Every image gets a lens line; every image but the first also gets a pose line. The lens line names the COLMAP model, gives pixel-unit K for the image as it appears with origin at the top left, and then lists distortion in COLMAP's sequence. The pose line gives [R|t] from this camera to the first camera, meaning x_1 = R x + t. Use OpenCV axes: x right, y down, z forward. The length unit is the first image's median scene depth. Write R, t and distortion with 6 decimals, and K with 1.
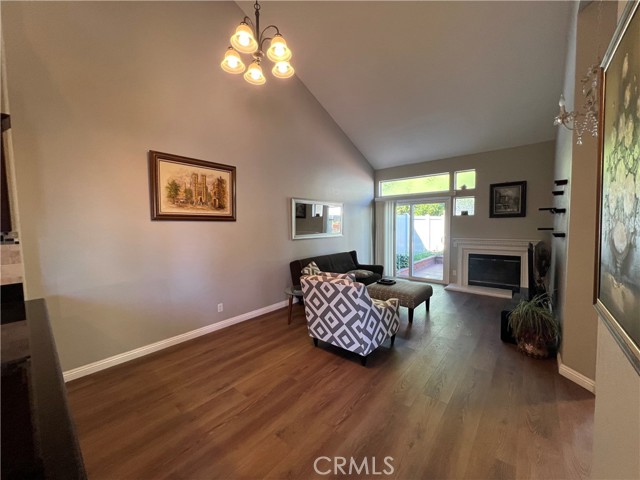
lens RADIAL K [[254.7, 0, 320.0], [0, 254.7, 240.0], [0, 0, 1]] dist [-0.000223, -0.000130]
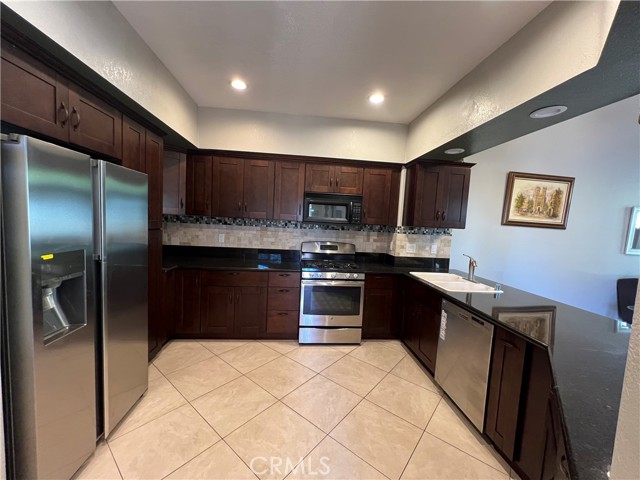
lens RADIAL K [[254.7, 0, 320.0], [0, 254.7, 240.0], [0, 0, 1]] dist [-0.000223, -0.000130]
pose [[0.722911, 0.106118, -0.682743, -0.380386], [-0.108441, 0.993315, 0.039568, 0.042308], [0.682378, 0.045433, 0.729586, -0.511113]]
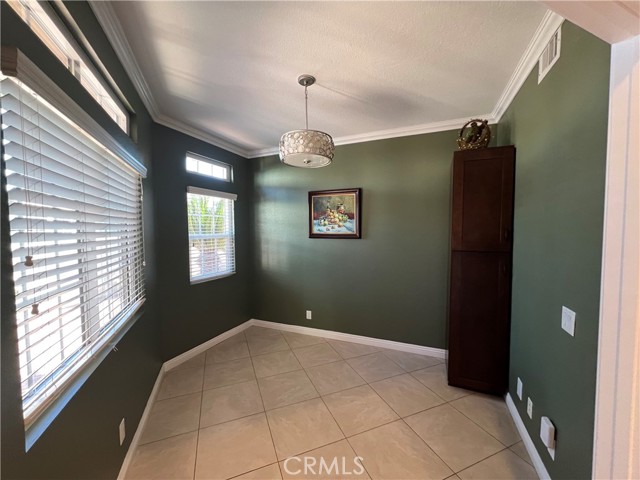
lens RADIAL K [[254.7, 0, 320.0], [0, 254.7, 240.0], [0, 0, 1]] dist [-0.000223, -0.000130]
pose [[0.294772, 0.057456, -0.953839, 0.697070], [-0.060625, 0.997304, 0.041339, -0.114286], [0.953643, 0.045641, 0.297461, 0.584293]]
